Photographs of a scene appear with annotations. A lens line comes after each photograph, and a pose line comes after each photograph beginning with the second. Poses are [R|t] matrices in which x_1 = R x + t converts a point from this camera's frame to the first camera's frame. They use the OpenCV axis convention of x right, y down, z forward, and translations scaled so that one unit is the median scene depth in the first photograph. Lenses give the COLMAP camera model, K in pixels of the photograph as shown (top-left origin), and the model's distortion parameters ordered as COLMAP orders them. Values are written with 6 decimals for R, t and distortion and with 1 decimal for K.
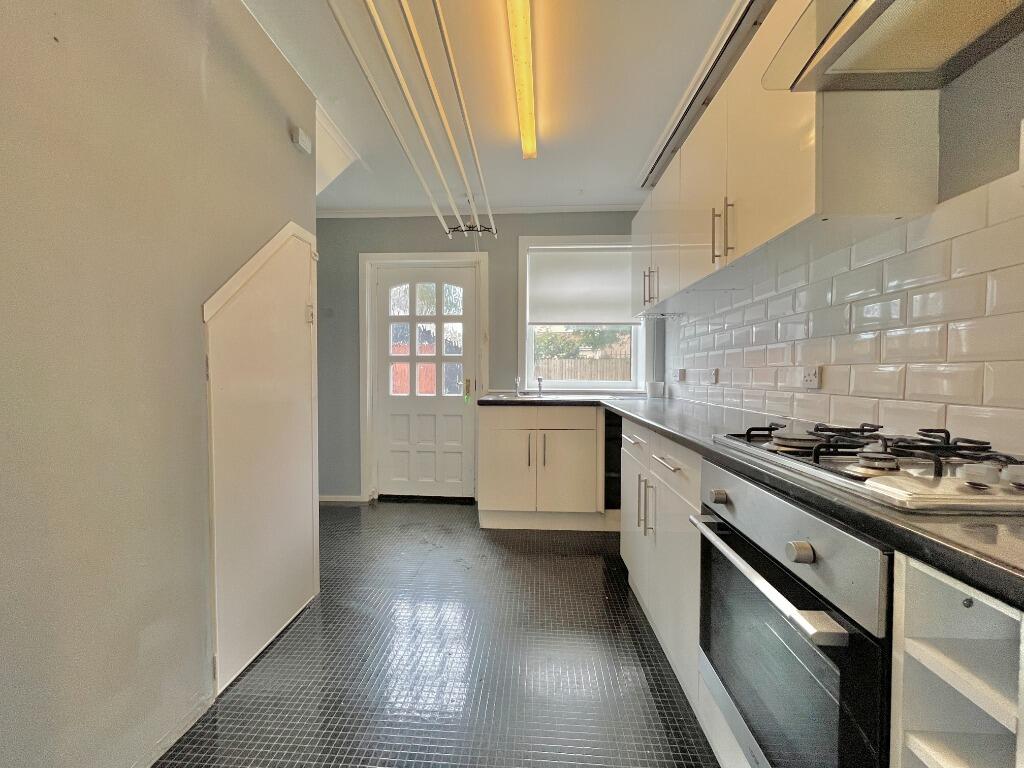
lens RADIAL K [[414.1, 0, 511.7], [0, 414.1, 381.9], [0, 0, 1]] dist [0.002248, -0.000761]
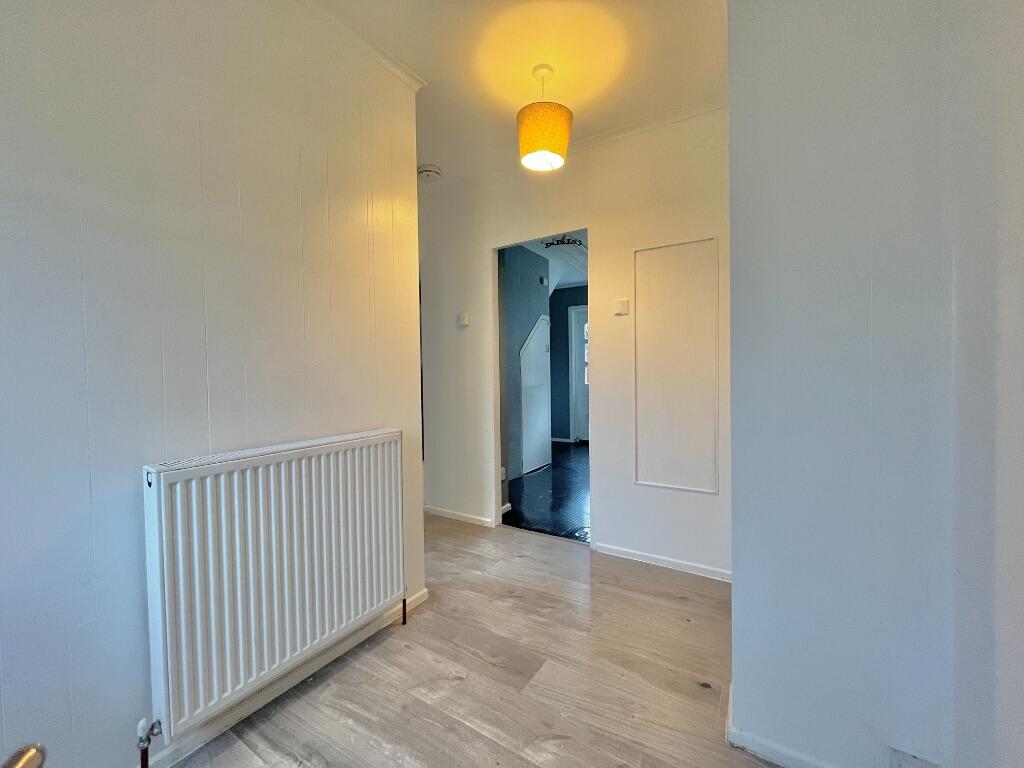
lens RADIAL K [[414.1, 0, 511.0], [0, 414.1, 384.4], [0, 0, 1]] dist [0.002248, -0.000761]
pose [[0.874897, -0.007189, -0.484256, 0.328489], [0.009227, 0.999956, 0.001826, 0.027098], [0.484222, -0.006066, 0.874924, -0.807123]]
